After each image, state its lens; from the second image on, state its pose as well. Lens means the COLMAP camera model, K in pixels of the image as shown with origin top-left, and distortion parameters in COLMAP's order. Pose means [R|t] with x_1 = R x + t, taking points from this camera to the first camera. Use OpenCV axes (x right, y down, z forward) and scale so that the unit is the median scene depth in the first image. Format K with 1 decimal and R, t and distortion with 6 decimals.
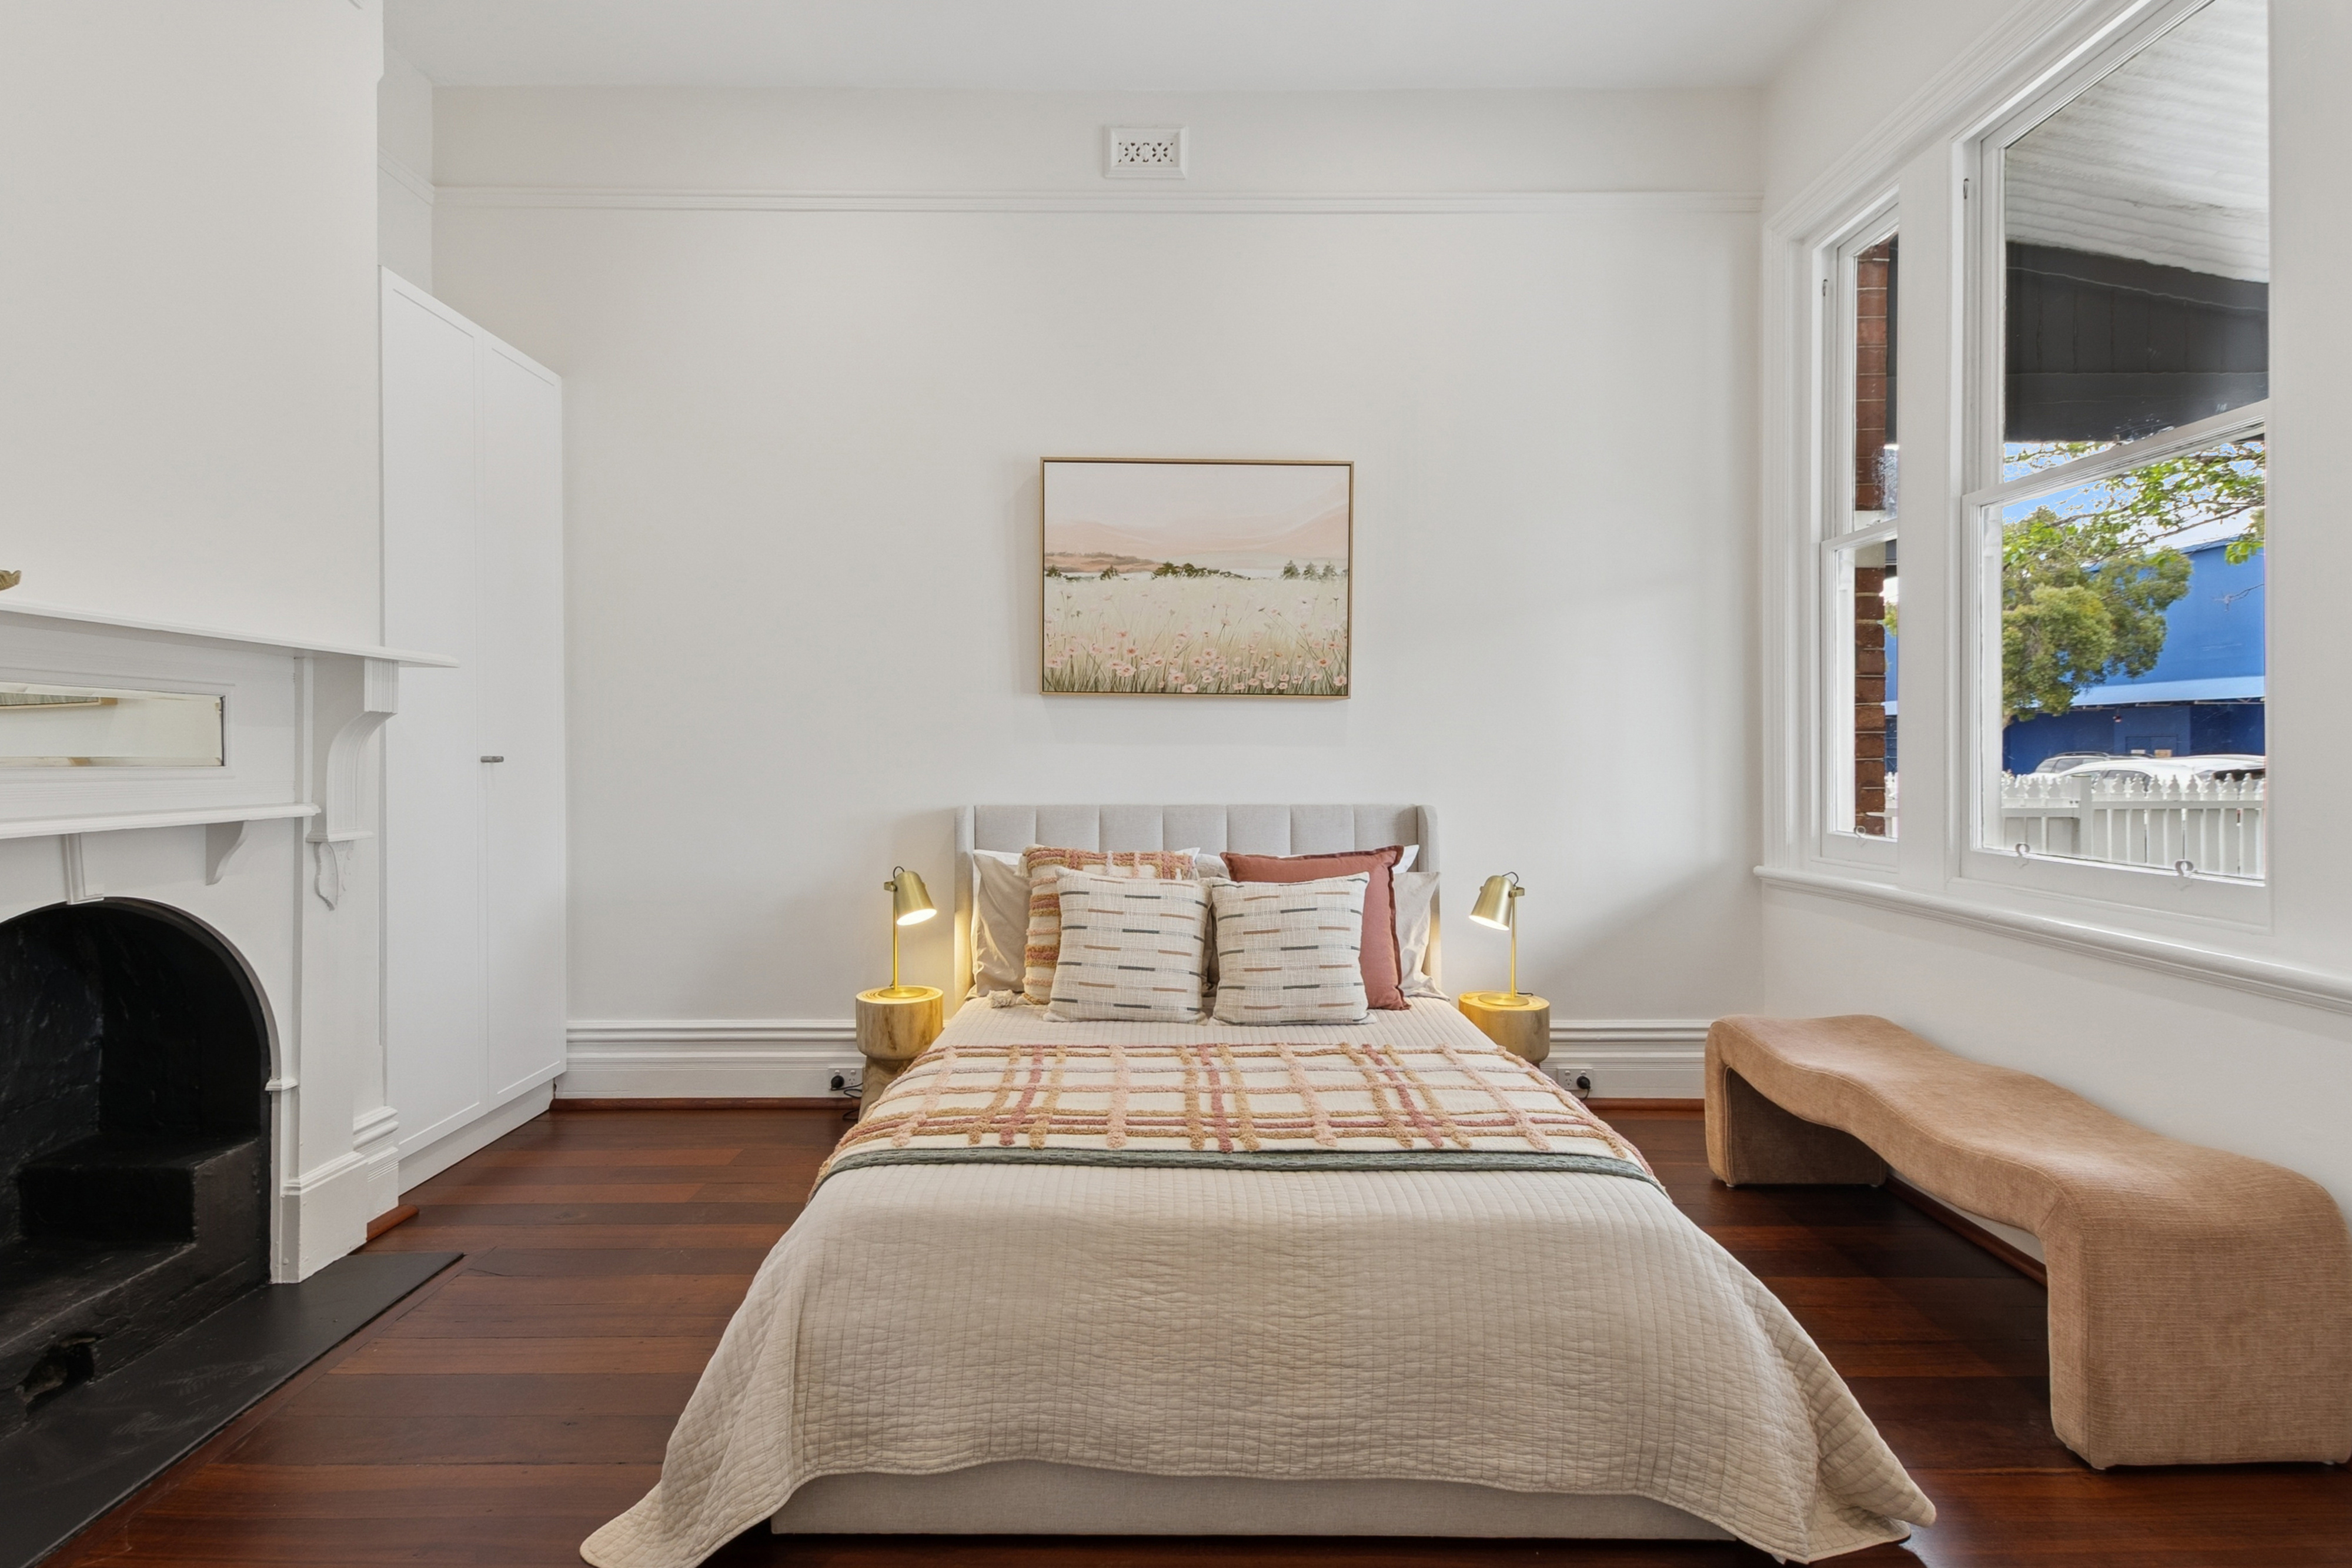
lens RADIAL K [[1102.1, 0, 1178.5], [0, 1102.1, 758.7], [0, 0, 1]] dist [0.009565, -0.000181]
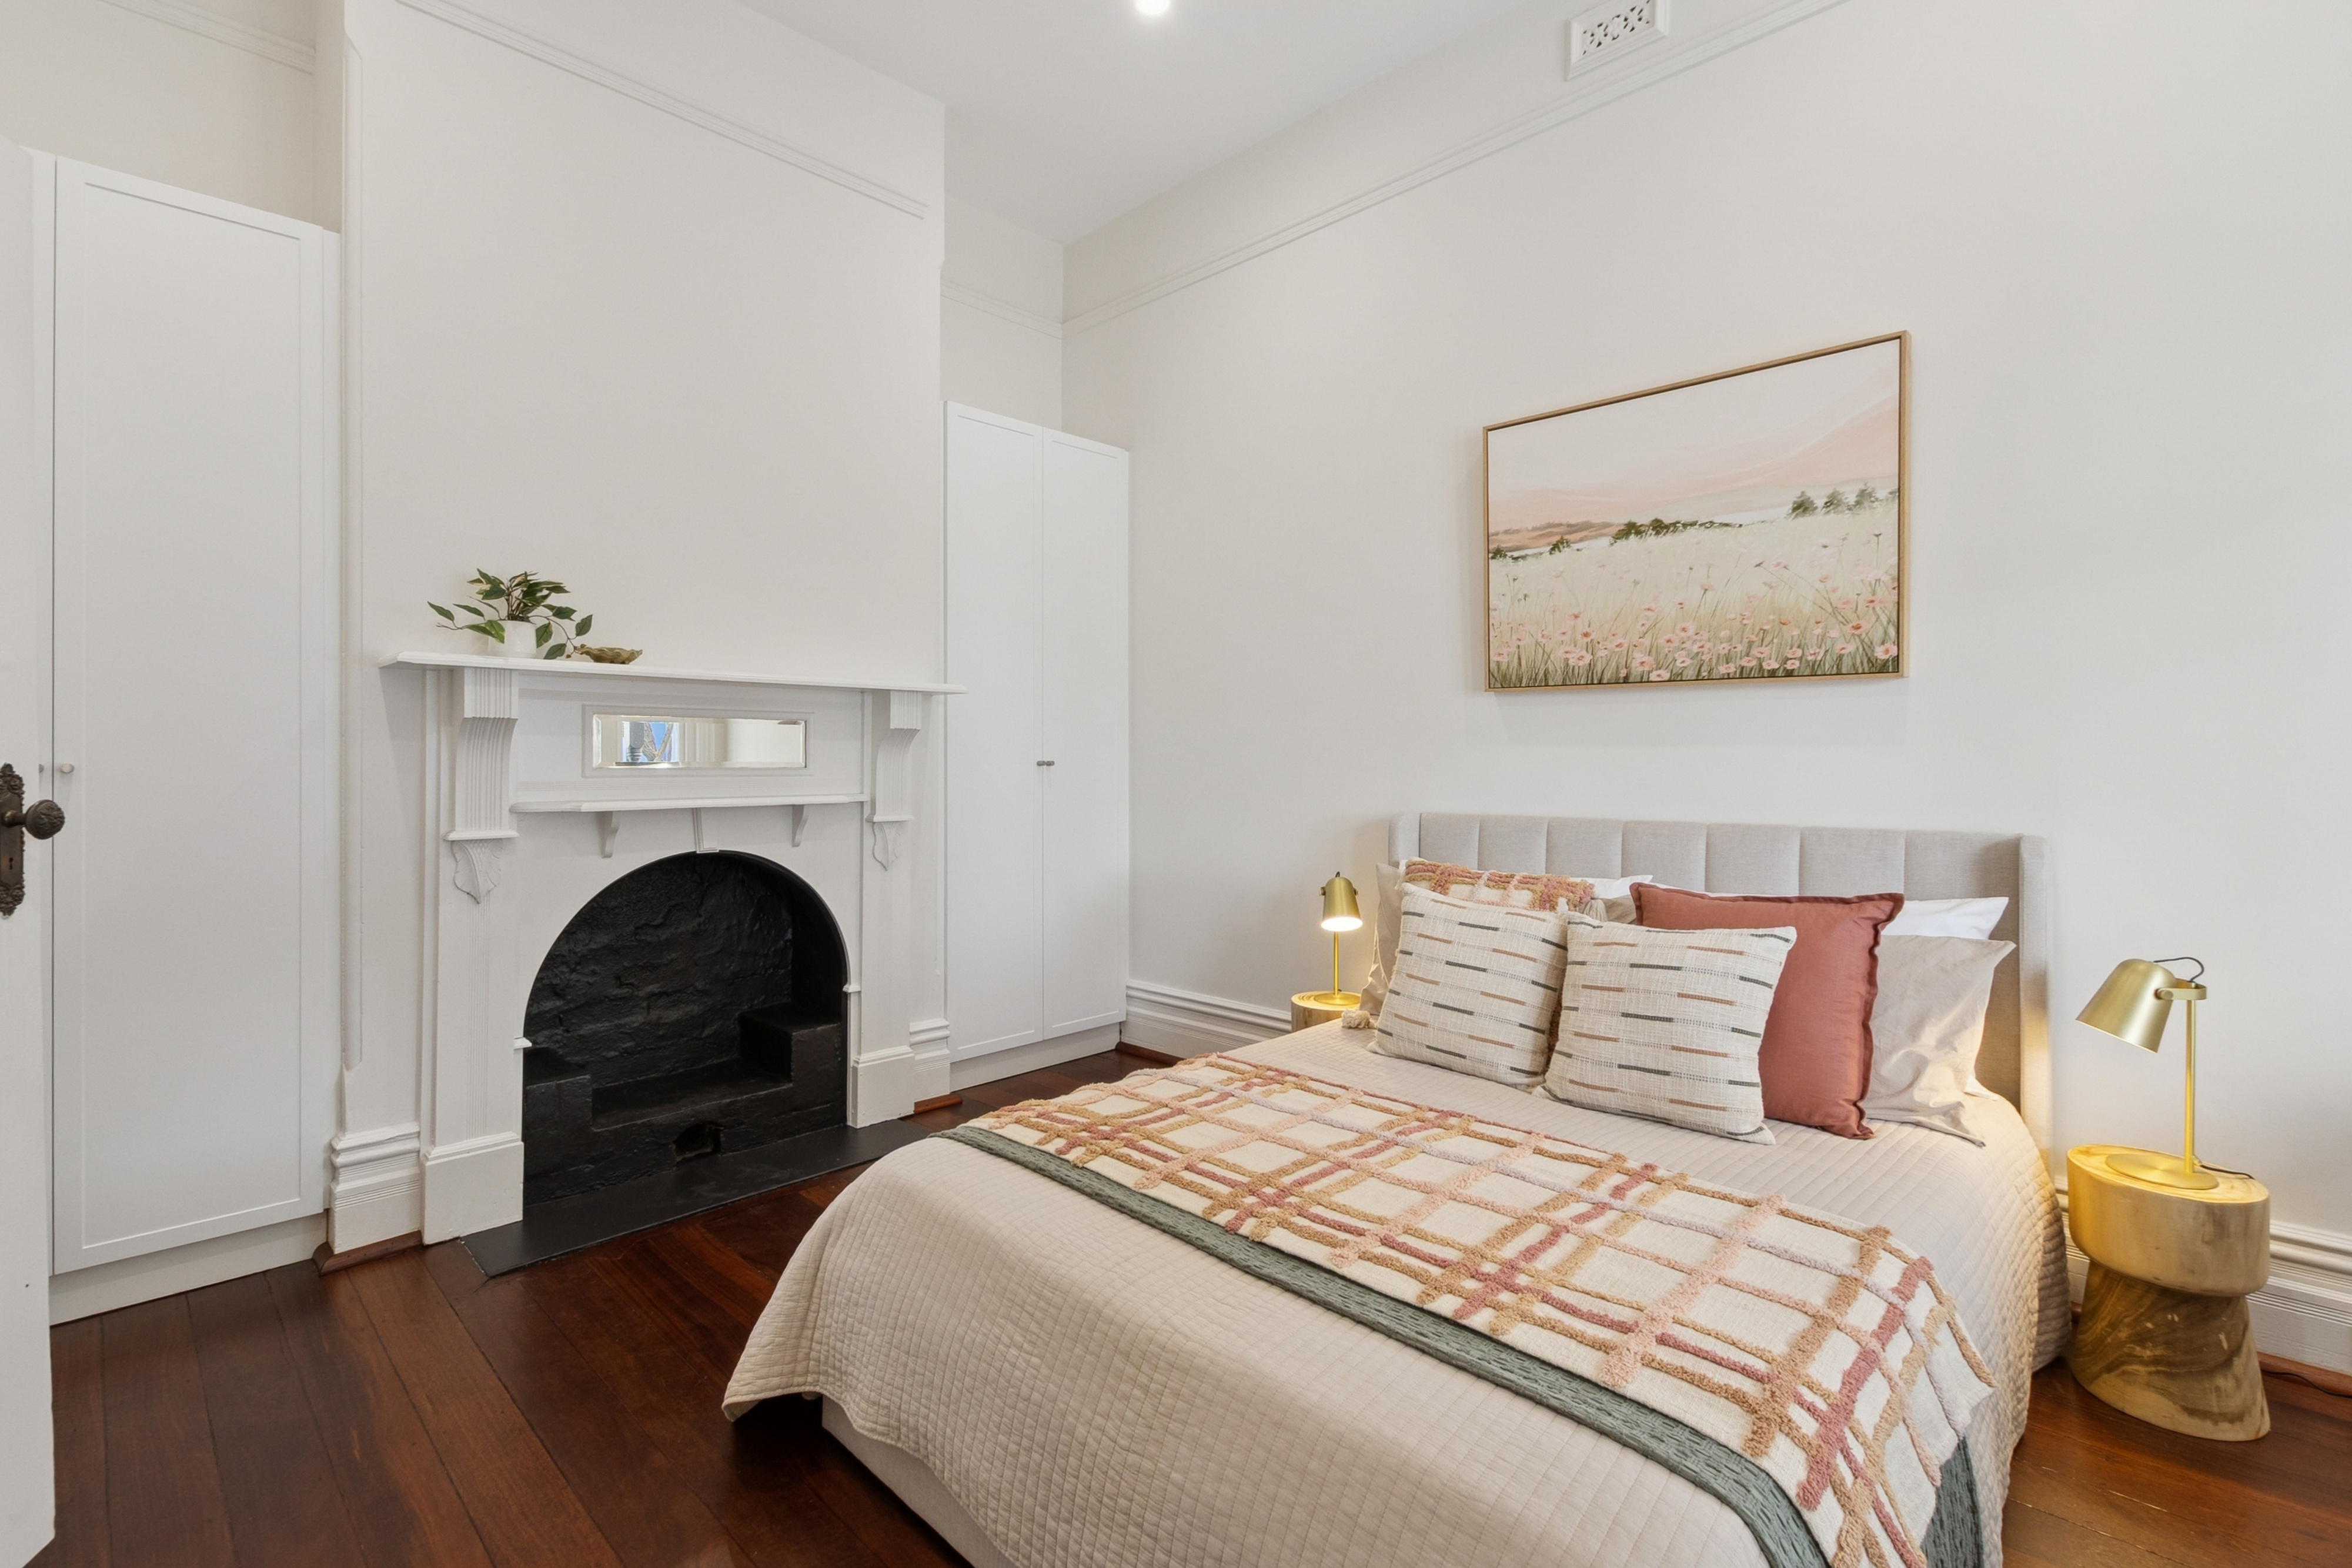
lens RADIAL K [[1066.3, 0, 1177.4], [0, 1066.3, 762.2], [0, 0, 1]] dist [0.011570, -0.000089]
pose [[0.707361, -0.000429, -0.706852, 0.355391], [-0.000043, 1.000000, -0.000651, -0.000408], [0.706852, 0.000491, 0.707361, 0.236759]]
